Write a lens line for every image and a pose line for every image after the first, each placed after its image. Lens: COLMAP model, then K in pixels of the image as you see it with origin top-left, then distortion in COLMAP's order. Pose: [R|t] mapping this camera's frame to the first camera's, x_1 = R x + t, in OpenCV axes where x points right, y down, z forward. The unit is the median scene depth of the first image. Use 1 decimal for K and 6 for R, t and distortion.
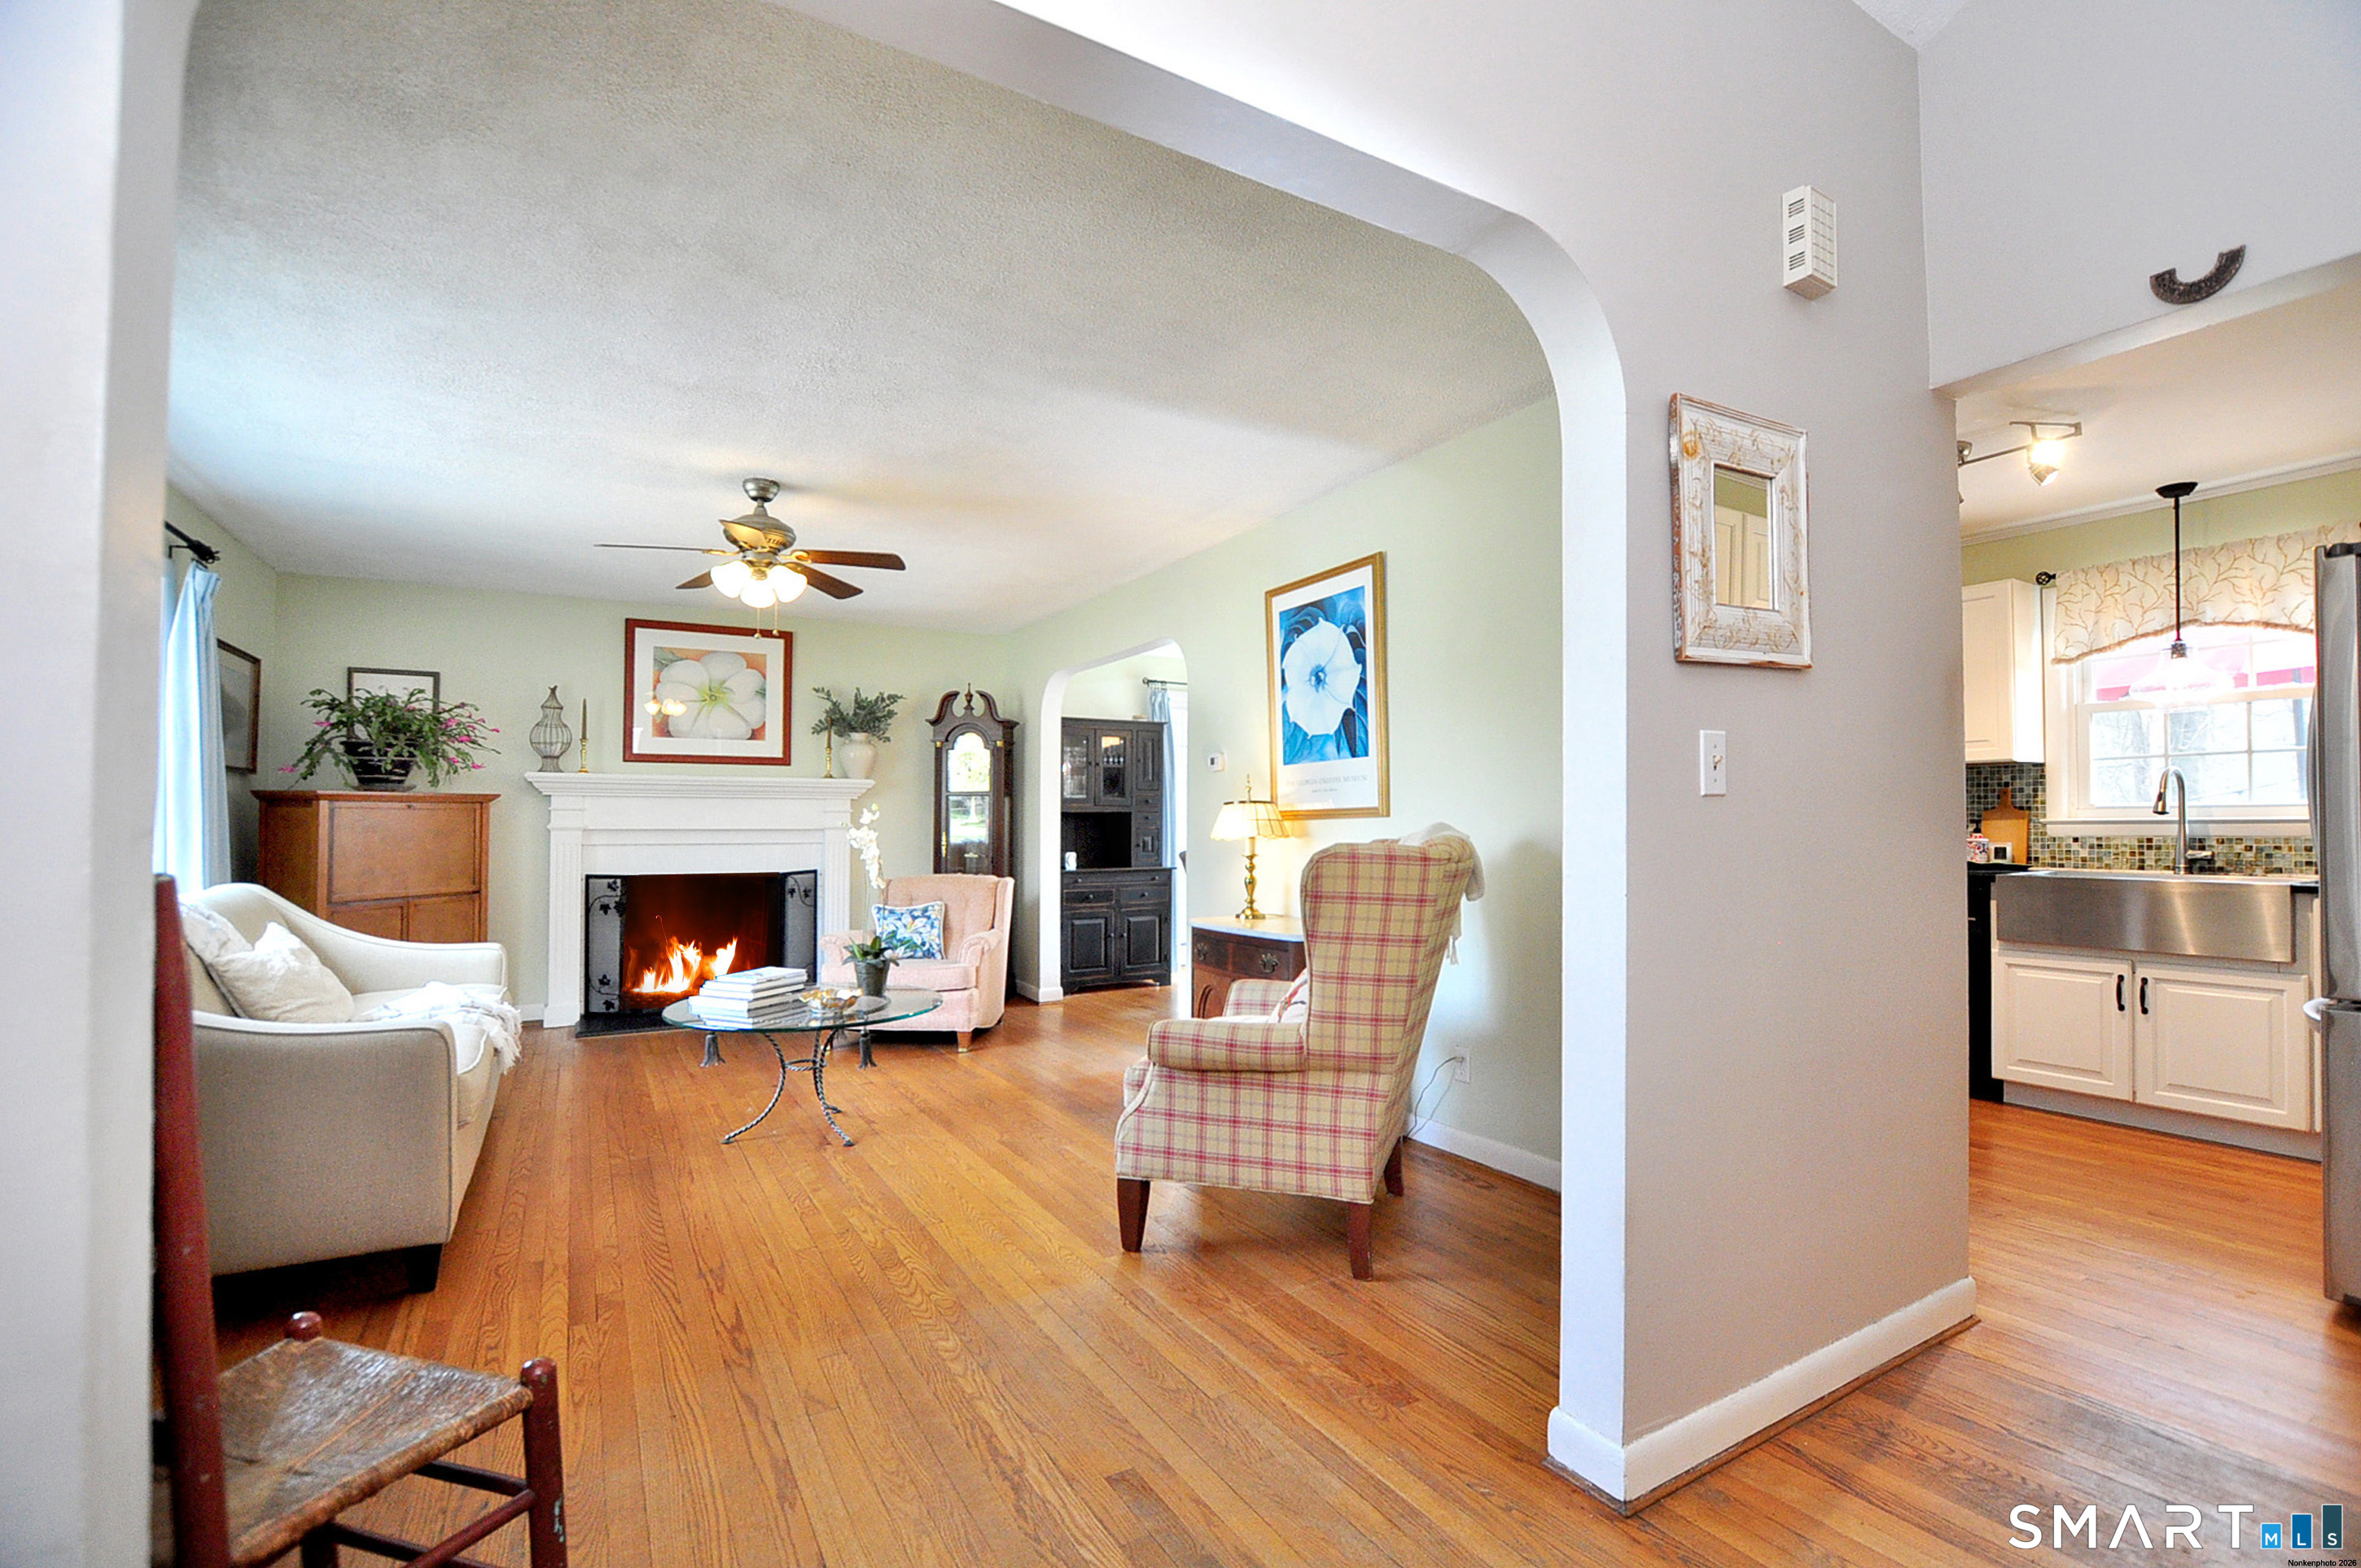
lens RADIAL K [[1038.0, 0, 1205.7], [0, 1038.0, 794.4], [0, 0, 1]] dist [-0.033366, 0.004408]
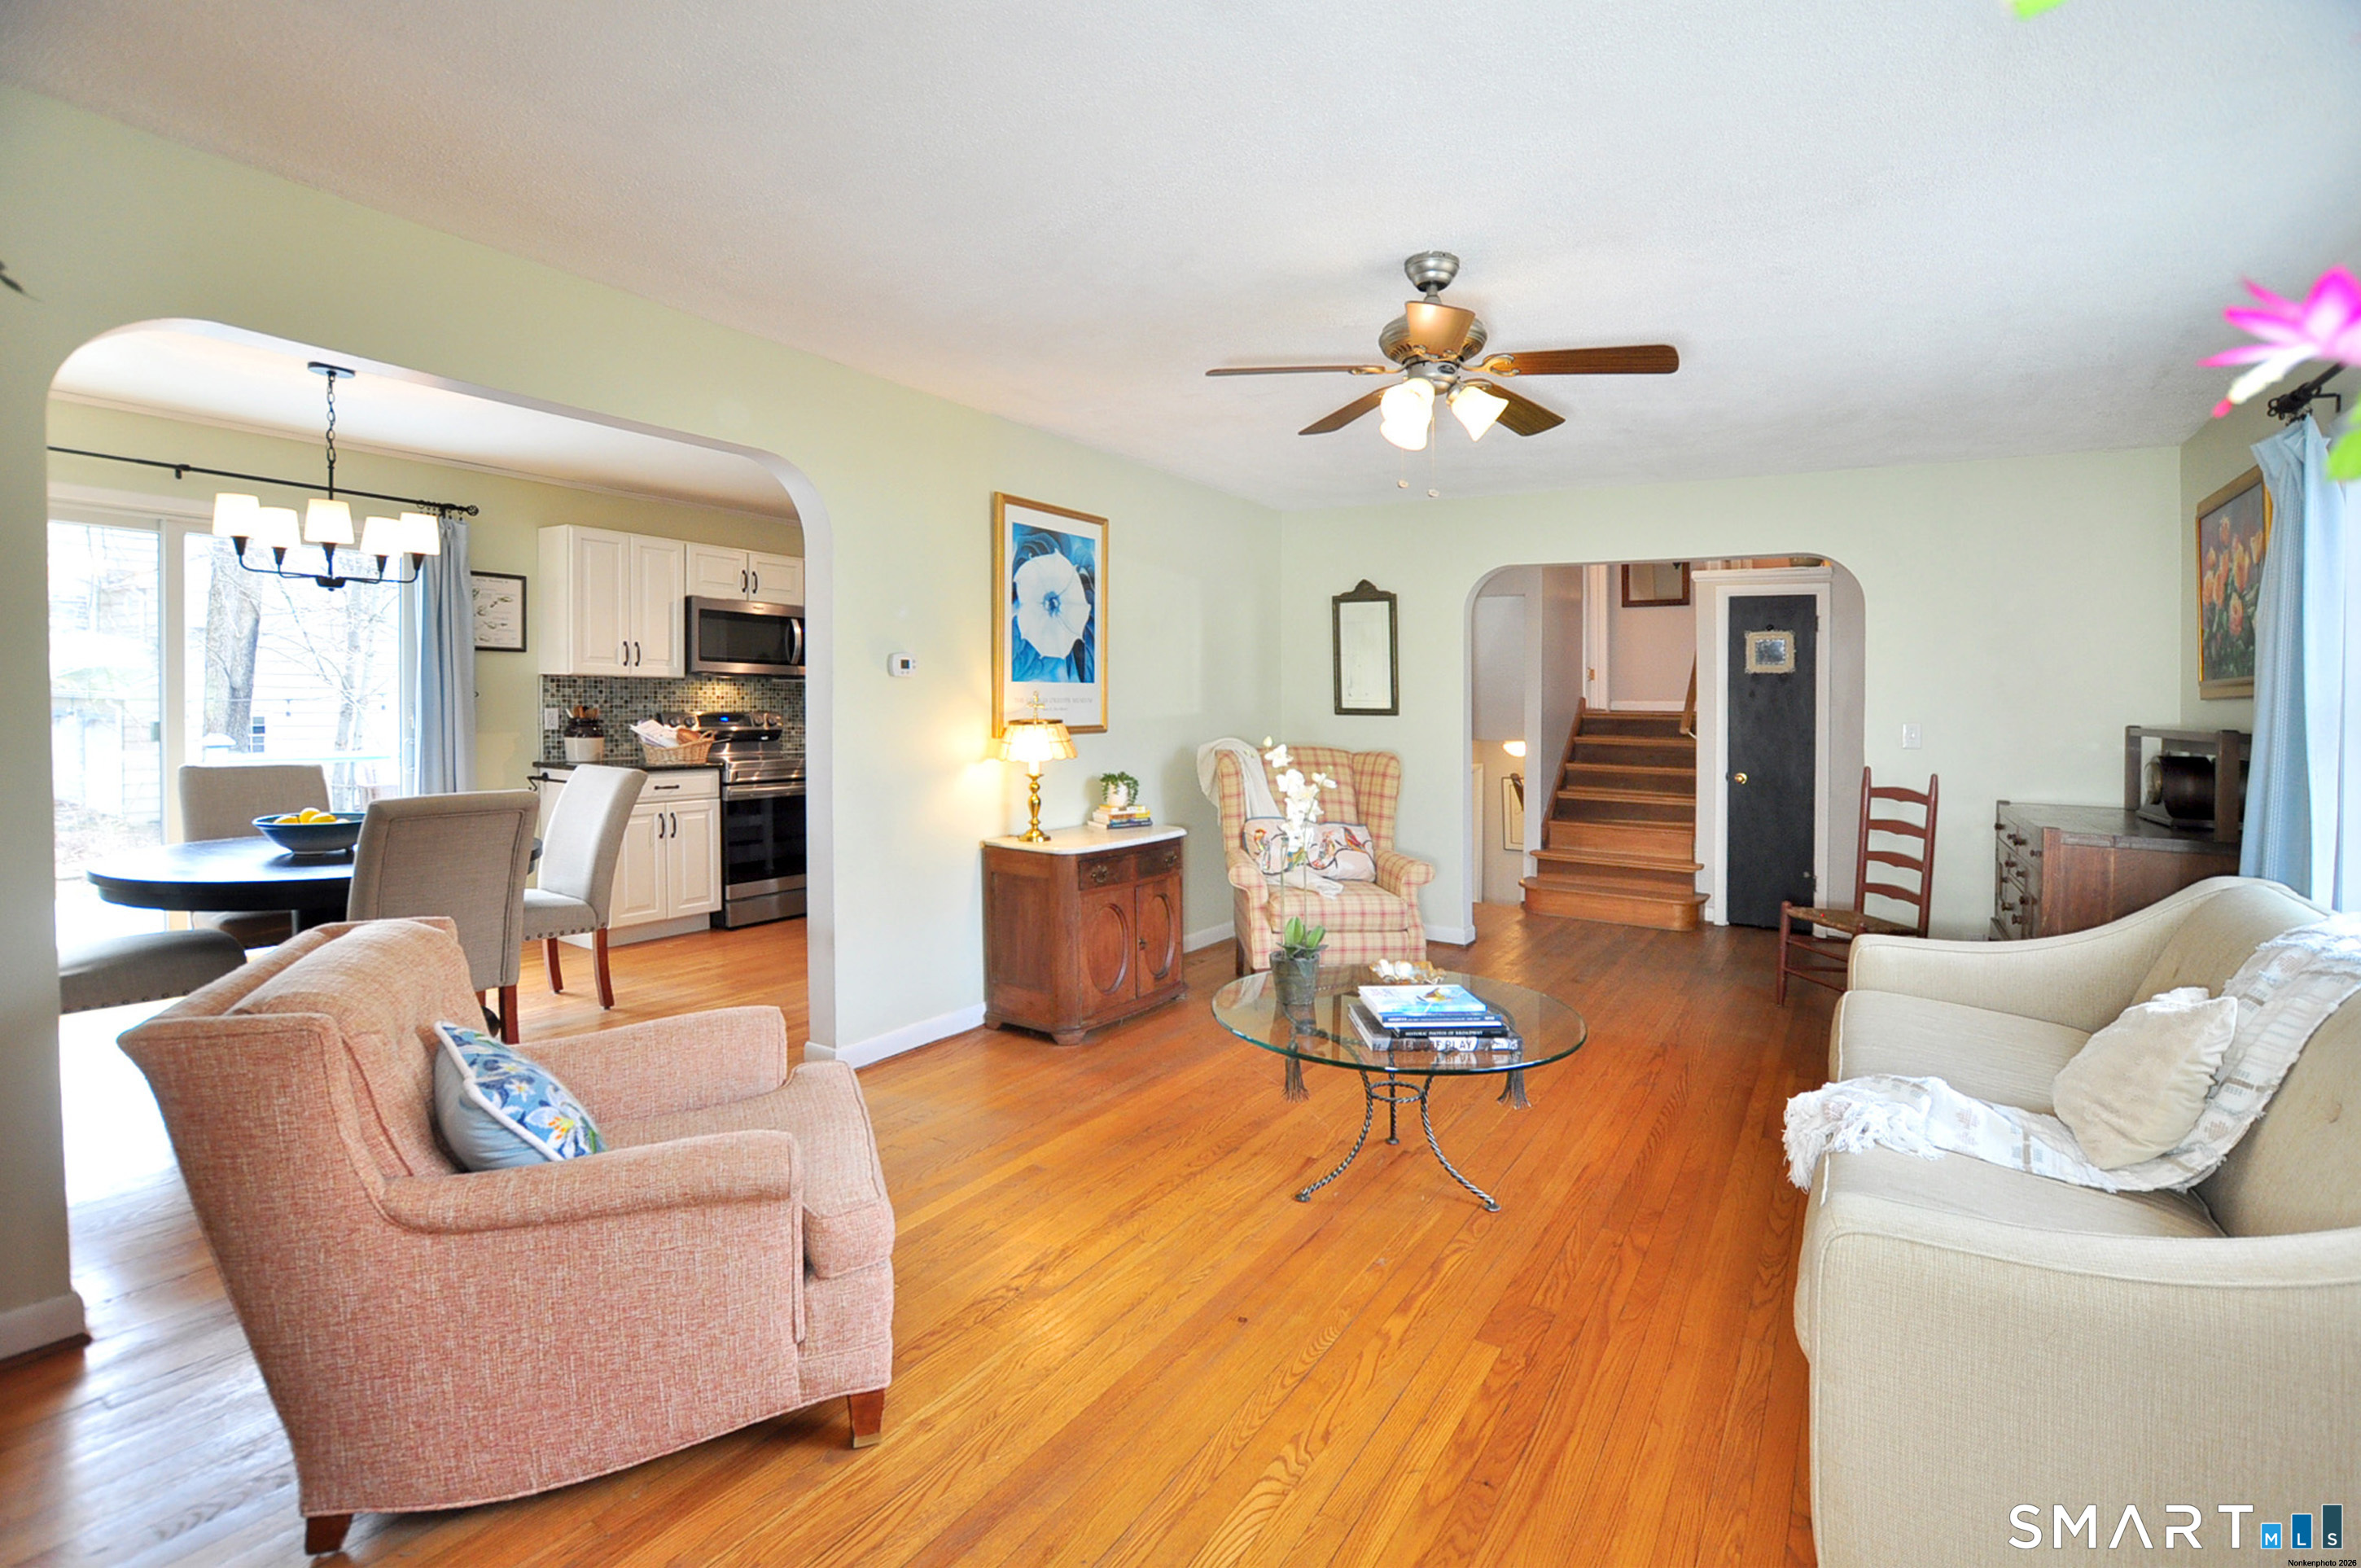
lens RADIAL K [[962.6, 0, 1204.7], [0, 962.6, 728.6], [0, 0, 1]] dist [0.002492, 0.000020]
pose [[-0.471420, -0.036784, 0.881141, -0.864448], [-0.039685, 0.999003, 0.020472, -0.010412], [-0.881016, -0.025317, -0.472409, 1.354230]]
